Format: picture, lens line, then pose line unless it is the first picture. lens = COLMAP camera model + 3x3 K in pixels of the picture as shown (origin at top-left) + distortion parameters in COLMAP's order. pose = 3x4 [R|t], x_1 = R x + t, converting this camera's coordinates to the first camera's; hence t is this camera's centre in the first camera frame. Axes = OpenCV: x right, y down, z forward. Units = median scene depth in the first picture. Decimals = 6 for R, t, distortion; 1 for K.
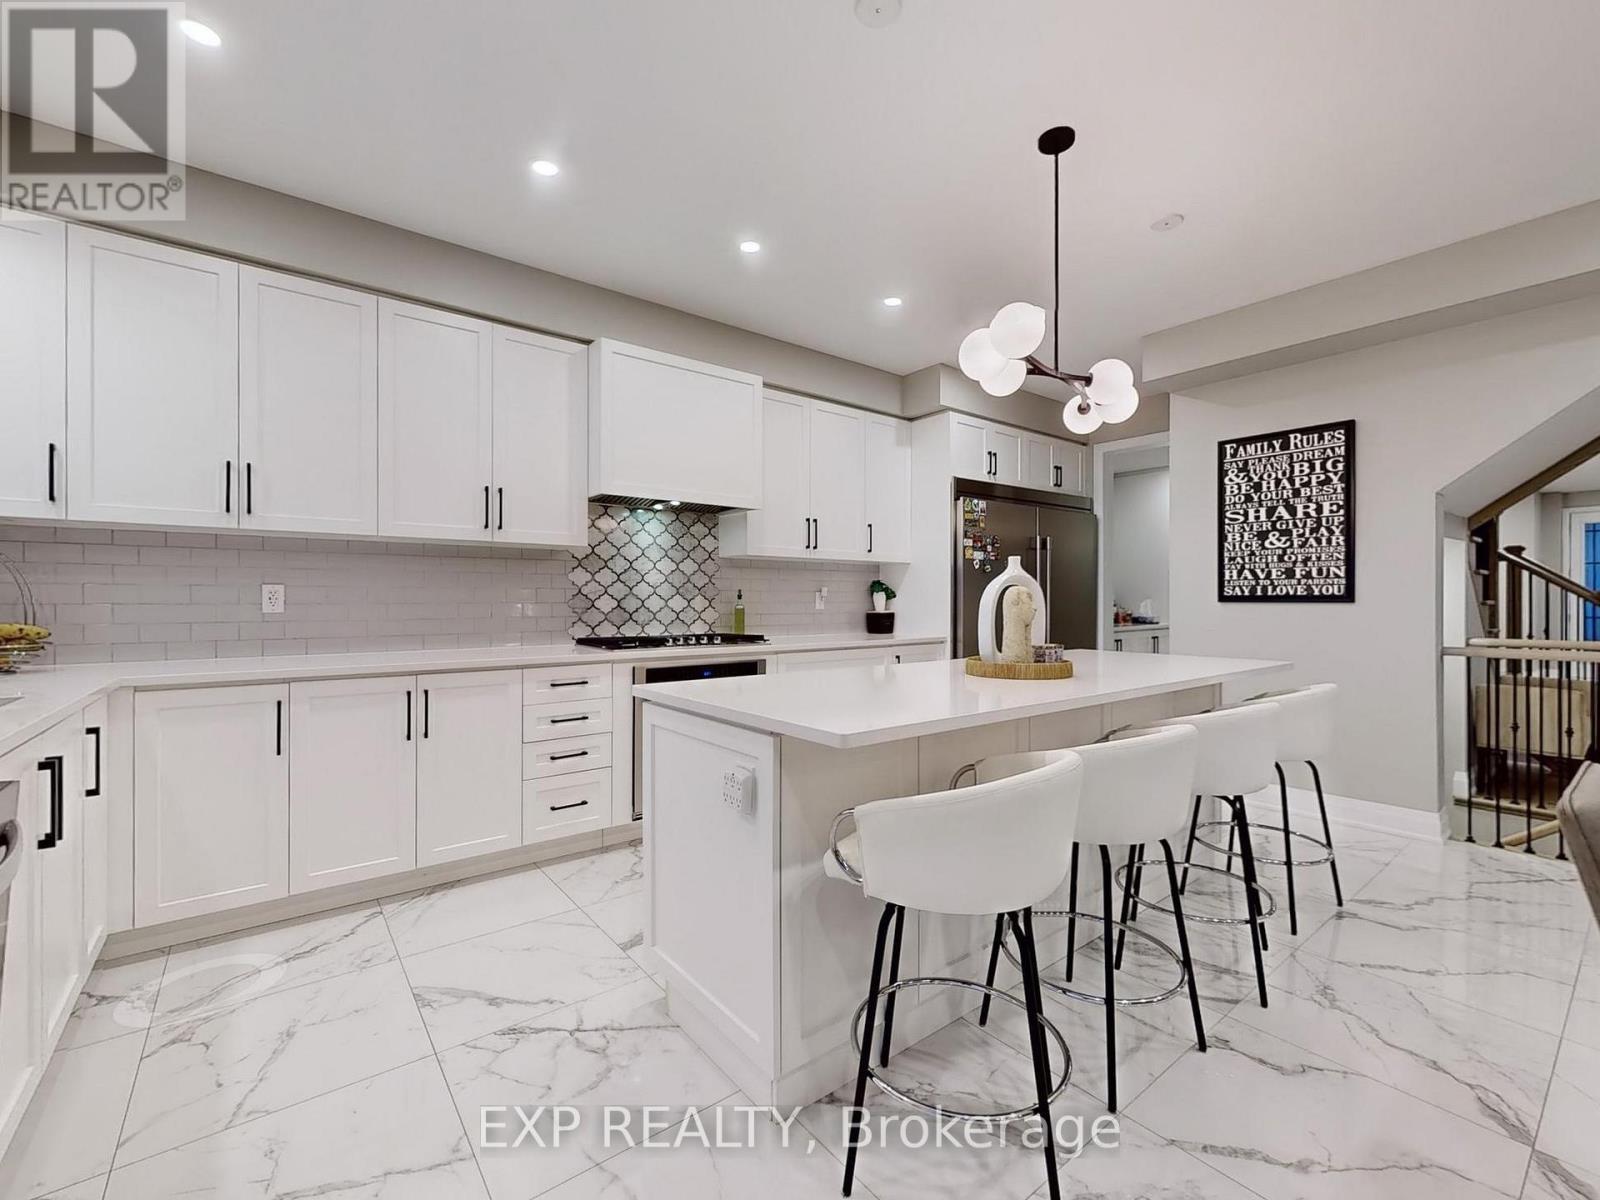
lens RADIAL K [[689.0, 0, 803.8], [0, 689.0, 601.2], [0, 0, 1]] dist [-0.002974, -0.000557]
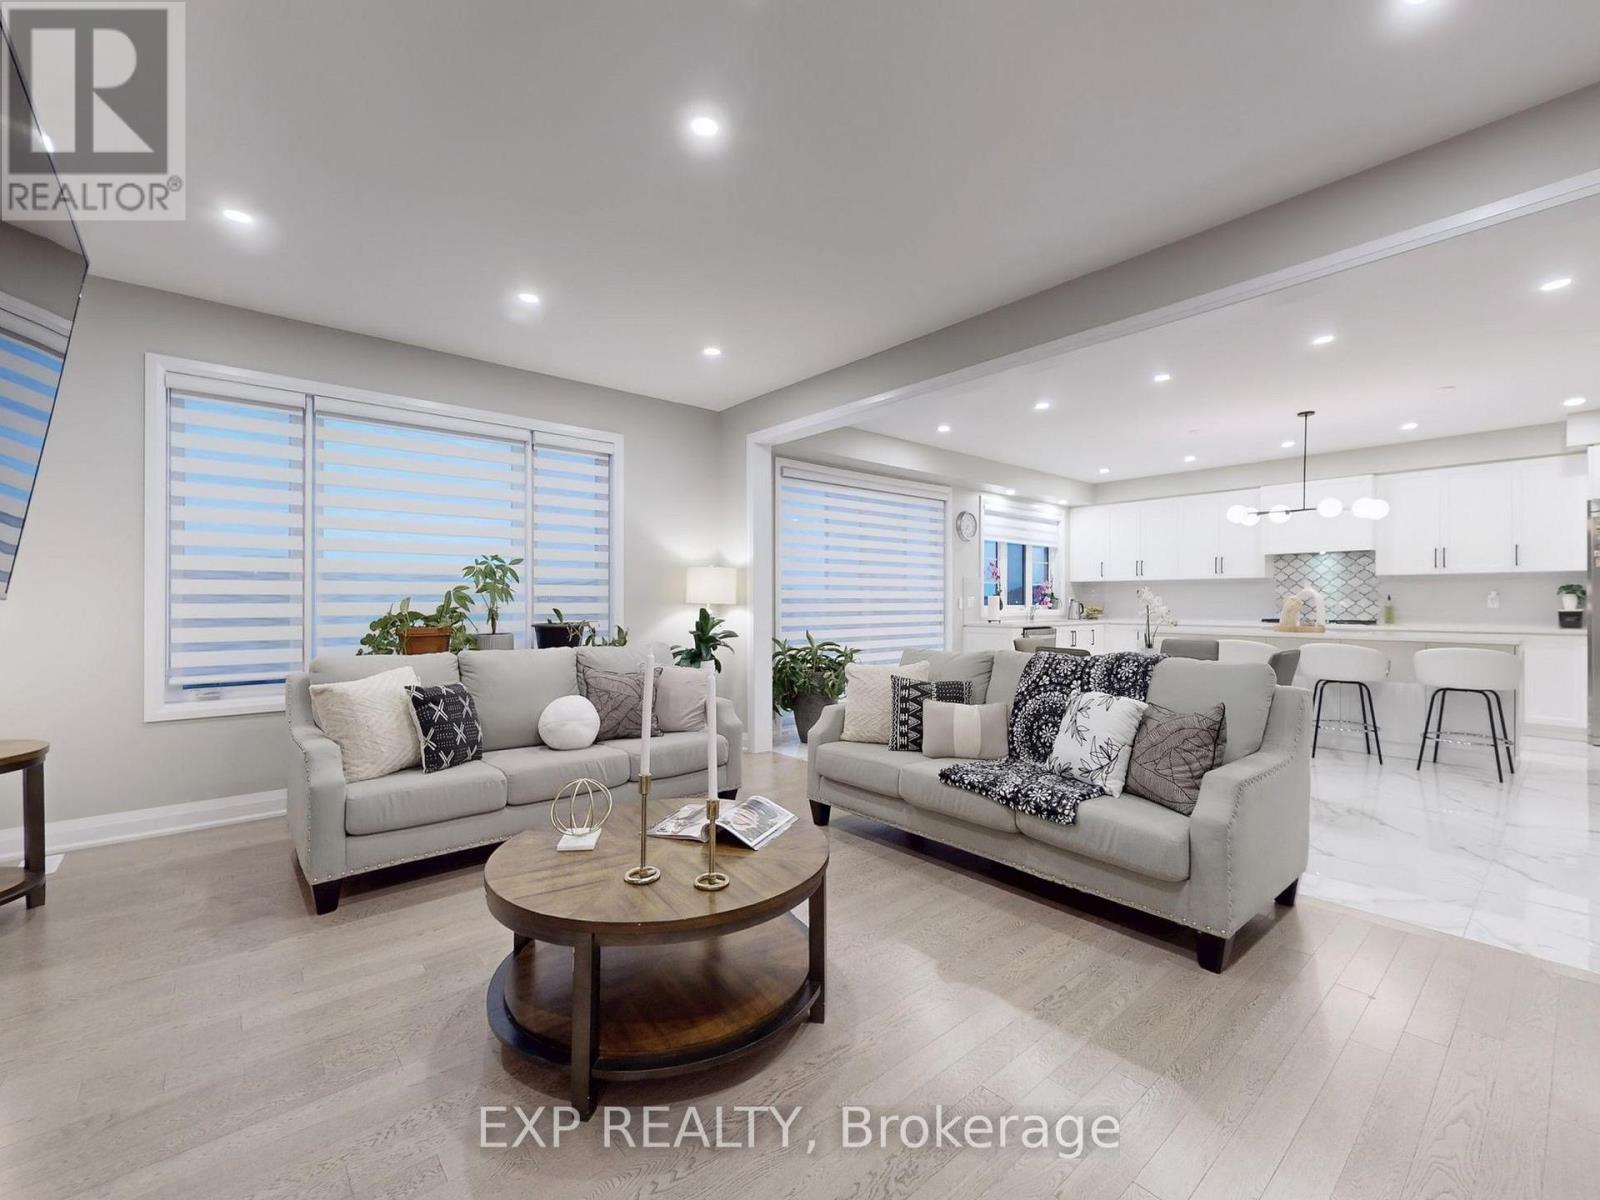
lens RADIAL K [[689.0, 0, 797.2], [0, 689.0, 607.7], [0, 0, 1]] dist [-0.002974, -0.000557]
pose [[0.045183, 0.007673, -0.998949, 1.550545], [0.002227, 0.999967, 0.007782, -0.001399], [0.998976, -0.002576, 0.045164, -0.519535]]
